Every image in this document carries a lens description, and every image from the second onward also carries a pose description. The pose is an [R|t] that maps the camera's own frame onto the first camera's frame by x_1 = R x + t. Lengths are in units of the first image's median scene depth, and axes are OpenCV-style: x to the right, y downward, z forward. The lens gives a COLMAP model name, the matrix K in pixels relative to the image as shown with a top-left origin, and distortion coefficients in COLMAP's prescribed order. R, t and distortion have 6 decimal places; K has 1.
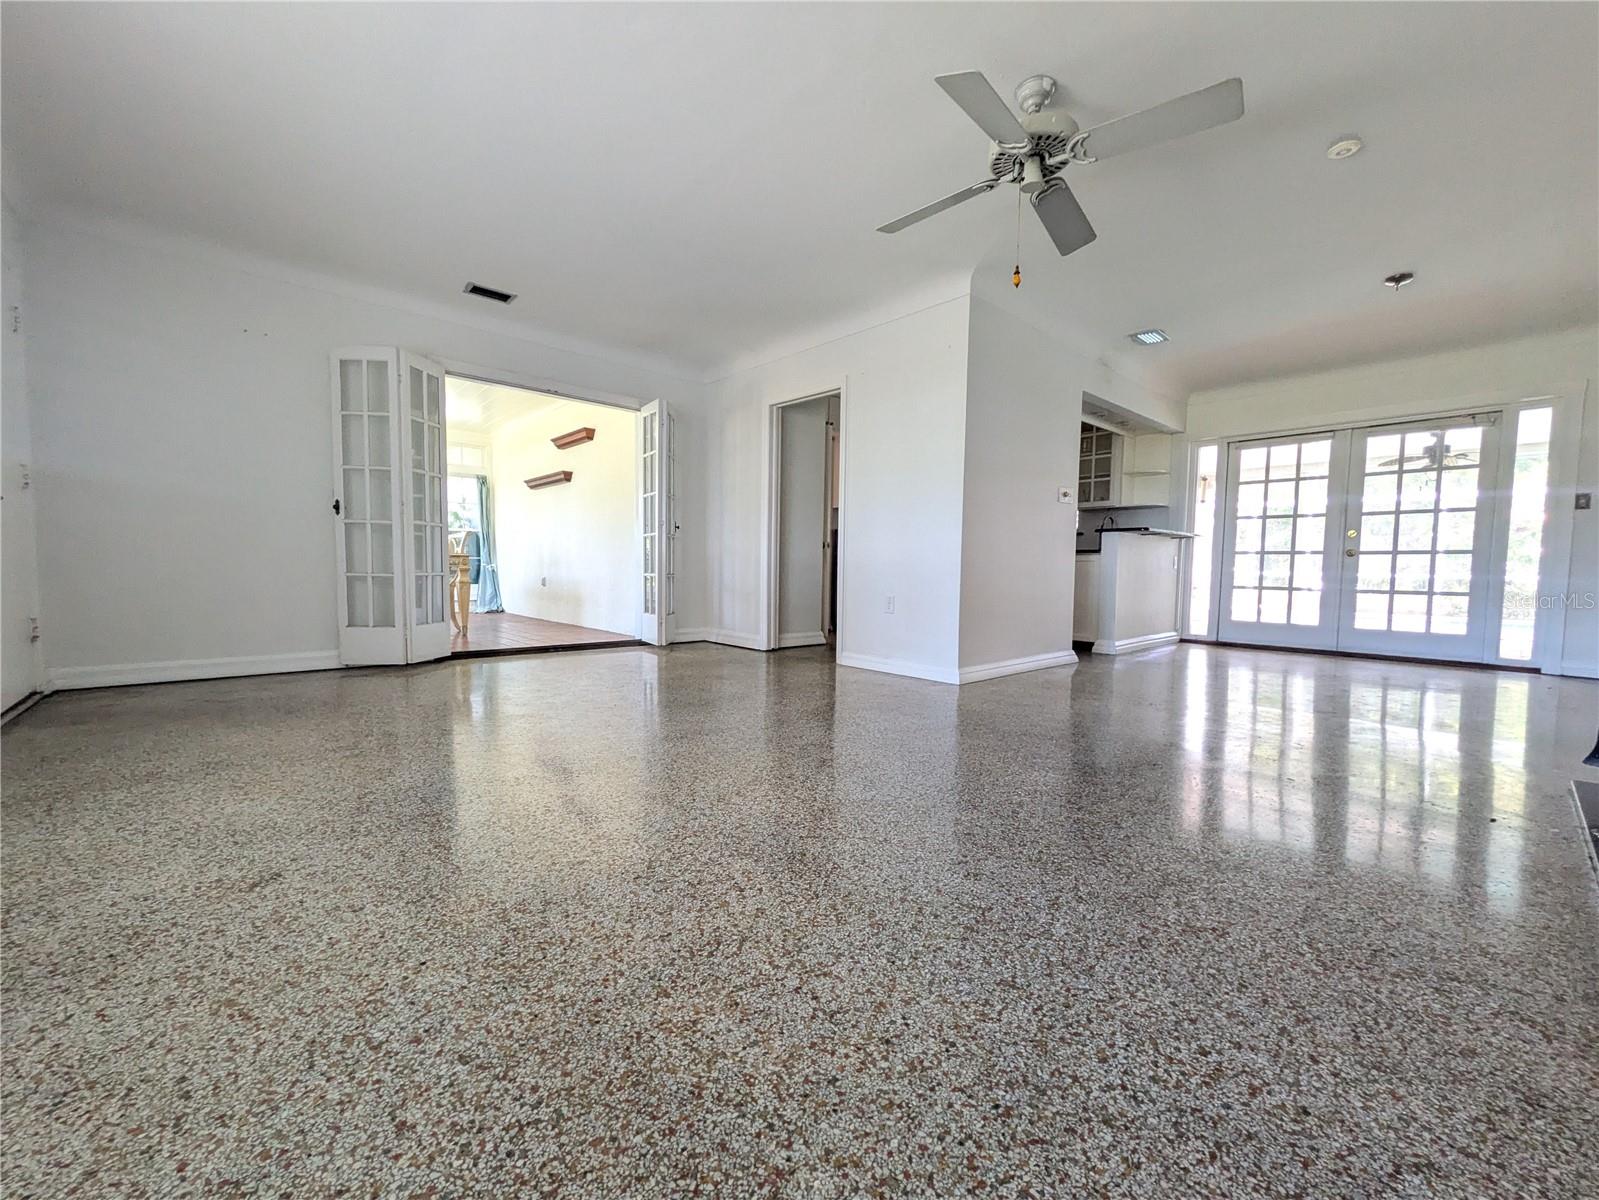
lens RADIAL K [[634.1, 0, 793.2], [0, 634.1, 604.8], [0, 0, 1]] dist [0.000302, -0.000209]
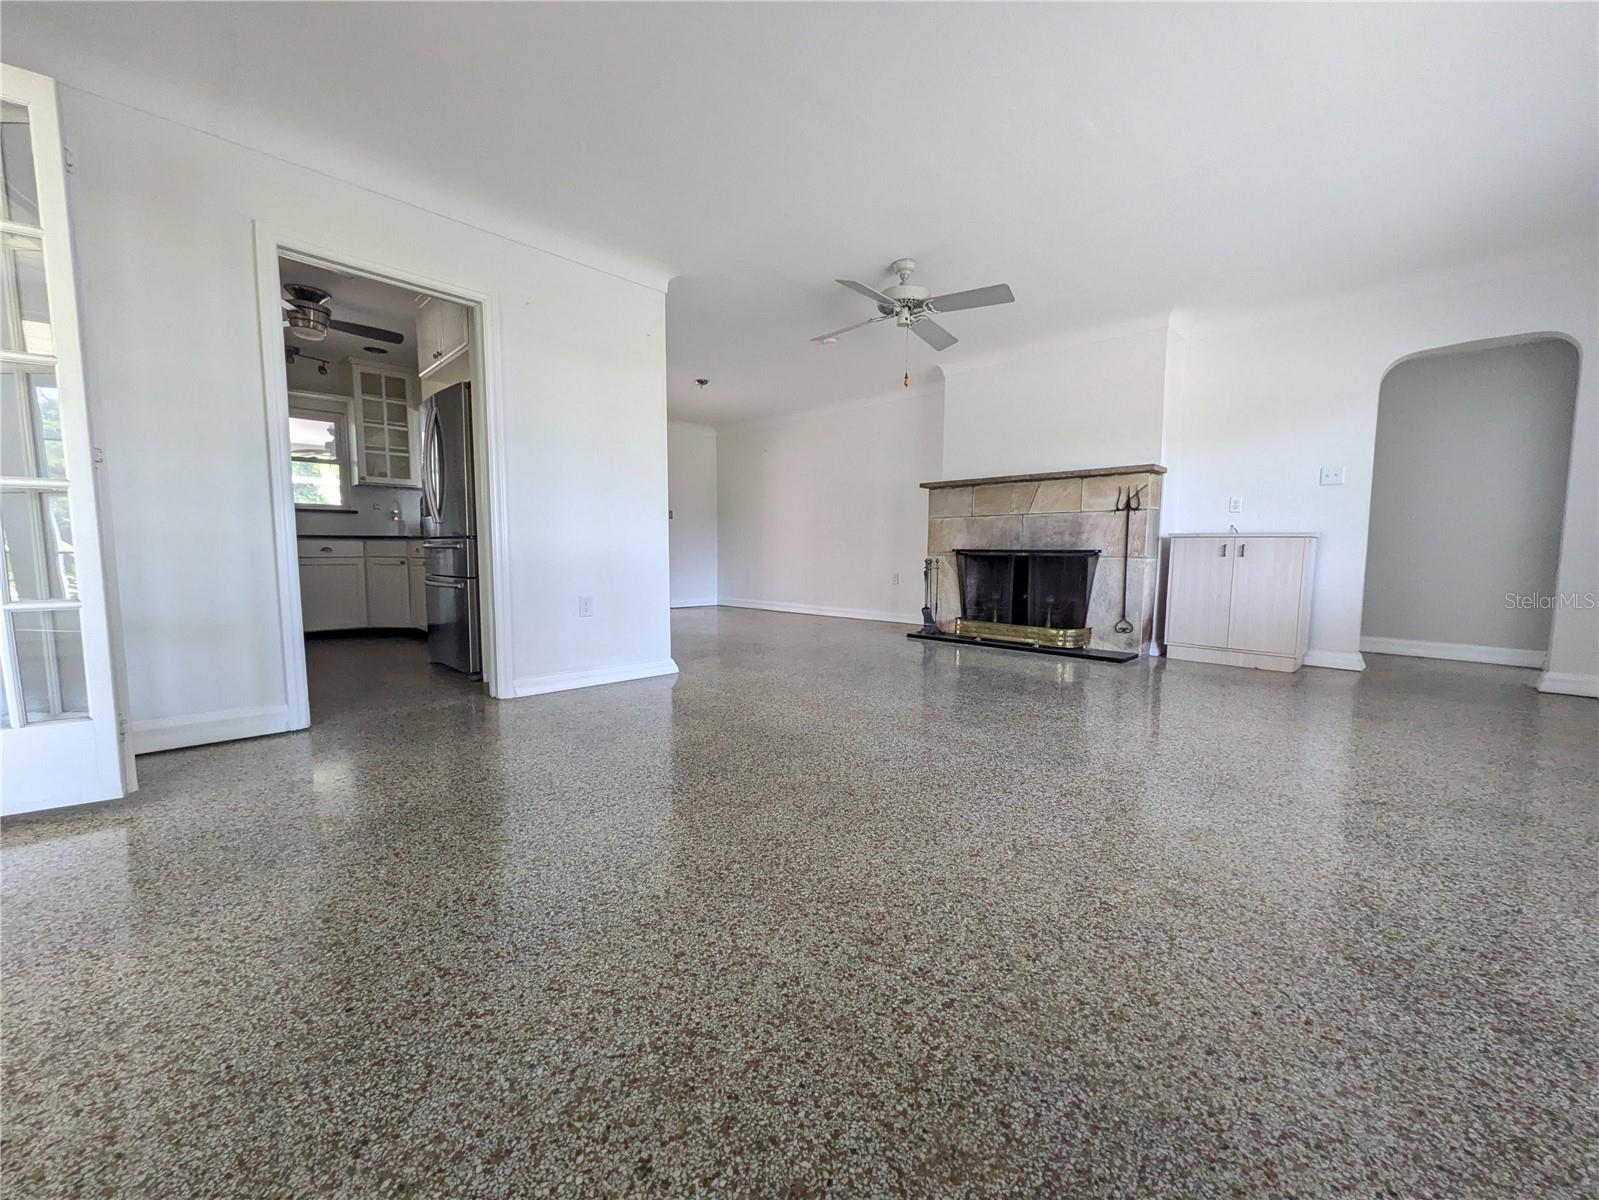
lens RADIAL K [[634.1, 0, 793.2], [0, 634.1, 604.8], [0, 0, 1]] dist [0.000302, -0.000209]
pose [[-0.043883, -0.097579, 0.994260, -1.576557], [0.054234, 0.993518, 0.099899, -0.164083], [-0.997564, 0.058306, -0.038306, 1.709380]]
